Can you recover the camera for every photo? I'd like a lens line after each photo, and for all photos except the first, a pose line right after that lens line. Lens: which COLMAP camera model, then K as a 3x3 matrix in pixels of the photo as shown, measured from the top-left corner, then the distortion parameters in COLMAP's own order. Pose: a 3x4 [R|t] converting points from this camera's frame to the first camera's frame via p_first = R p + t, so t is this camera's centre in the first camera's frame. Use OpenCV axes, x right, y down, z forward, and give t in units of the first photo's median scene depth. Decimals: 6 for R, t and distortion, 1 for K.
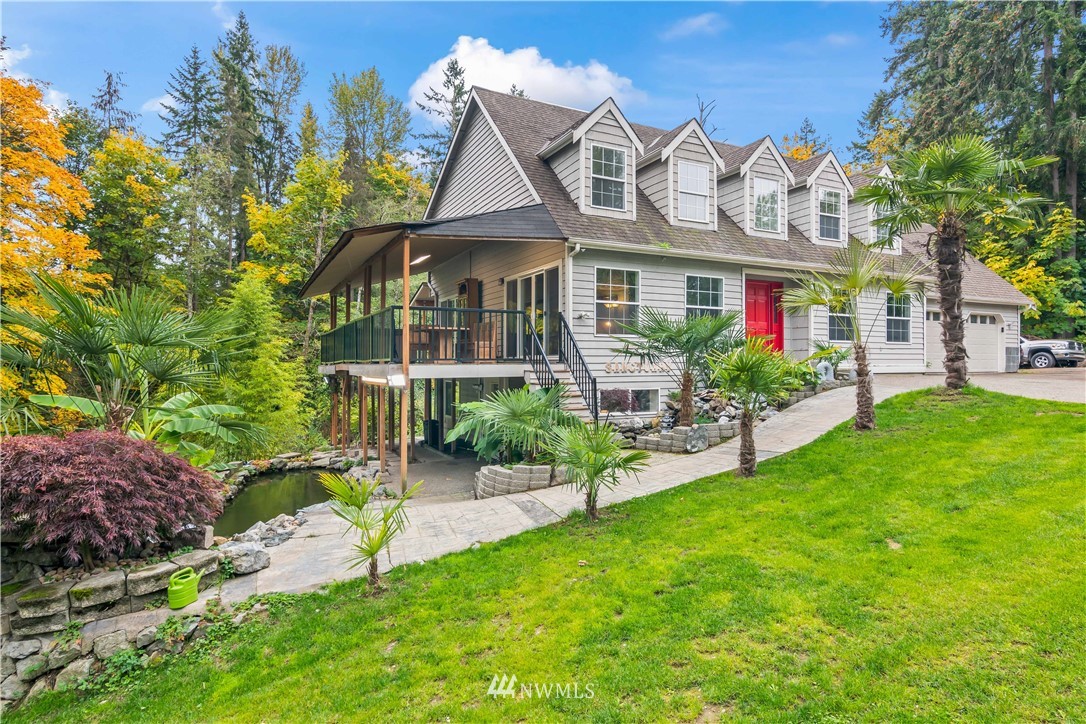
lens RADIAL K [[589.3, 0, 543.0], [0, 589.3, 362.0], [0, 0, 1]] dist [0.002774, 0.000693]
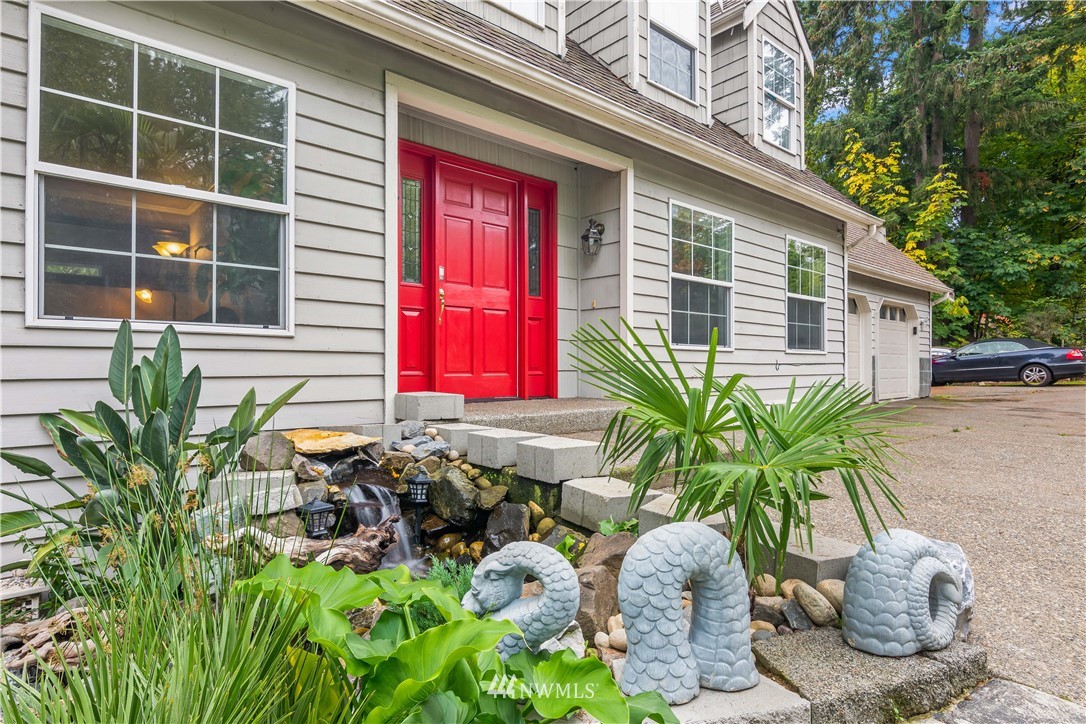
lens RADIAL K [[589.3, 0, 543.0], [0, 589.3, 362.0], [0, 0, 1]] dist [0.002774, 0.000693]
pose [[0.966761, 0.003909, 0.255651, 0.227054], [-0.003569, 0.999992, -0.001793, -0.017982], [-0.255655, 0.000821, 0.966768, 0.483188]]
